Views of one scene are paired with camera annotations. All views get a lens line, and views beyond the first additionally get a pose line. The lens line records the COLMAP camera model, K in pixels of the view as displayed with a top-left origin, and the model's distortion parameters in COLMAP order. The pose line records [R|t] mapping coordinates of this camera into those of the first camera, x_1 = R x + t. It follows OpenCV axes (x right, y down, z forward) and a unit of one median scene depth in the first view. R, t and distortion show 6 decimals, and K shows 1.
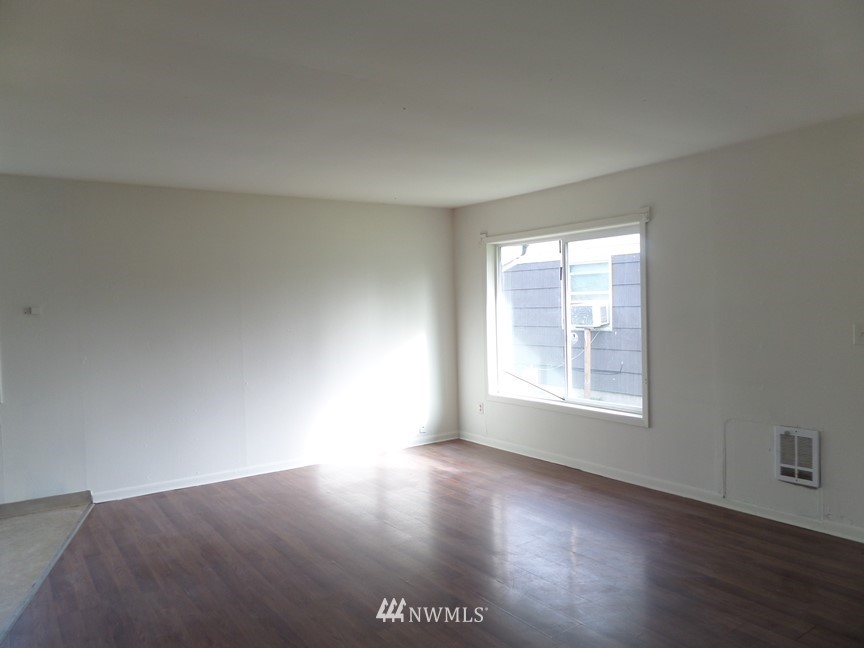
lens RADIAL K [[631.4, 0, 435.0], [0, 631.4, 325.1], [0, 0, 1]] dist [-0.001658, -0.022465]
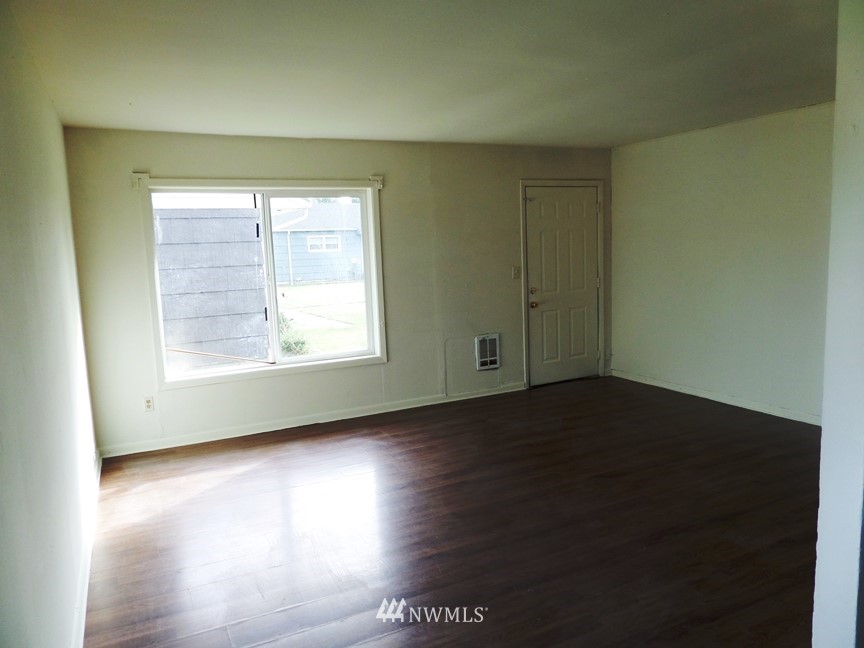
lens RADIAL K [[631.4, 0, 433.0], [0, 631.4, 324.7], [0, 0, 1]] dist [-0.001658, -0.022465]
pose [[0.140285, -0.099547, 0.985094, -0.921328], [0.067862, 0.993560, 0.090739, -0.013176], [-0.987783, 0.054121, 0.146137, 0.818827]]
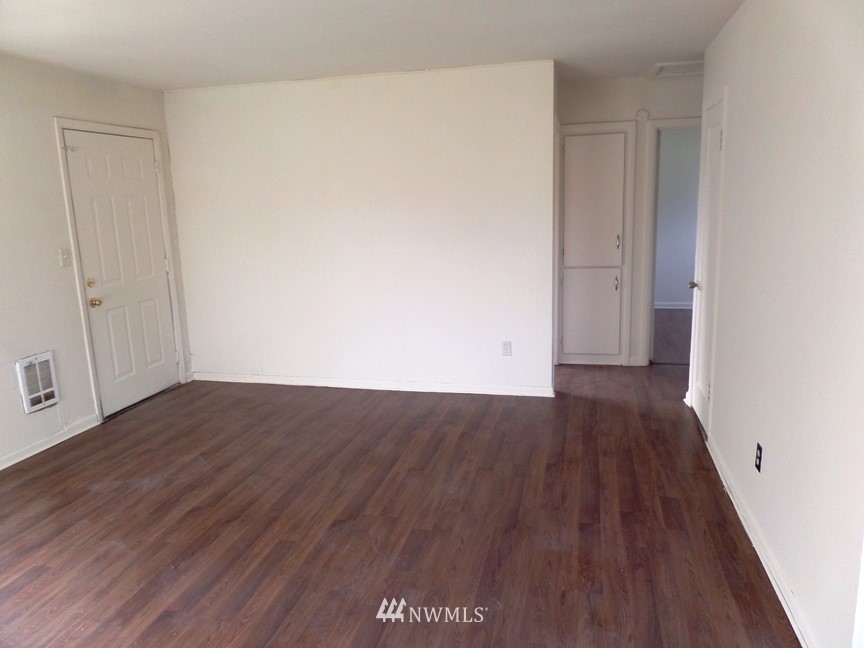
lens RADIAL K [[631.4, 0, 436.0], [0, 631.4, 324.4], [0, 0, 1]] dist [-0.001658, -0.022465]
pose [[-0.666191, -0.096233, 0.739547, -0.554746], [0.072509, 0.978584, 0.192654, -0.032153], [-0.742248, 0.181968, -0.644946, 1.059250]]
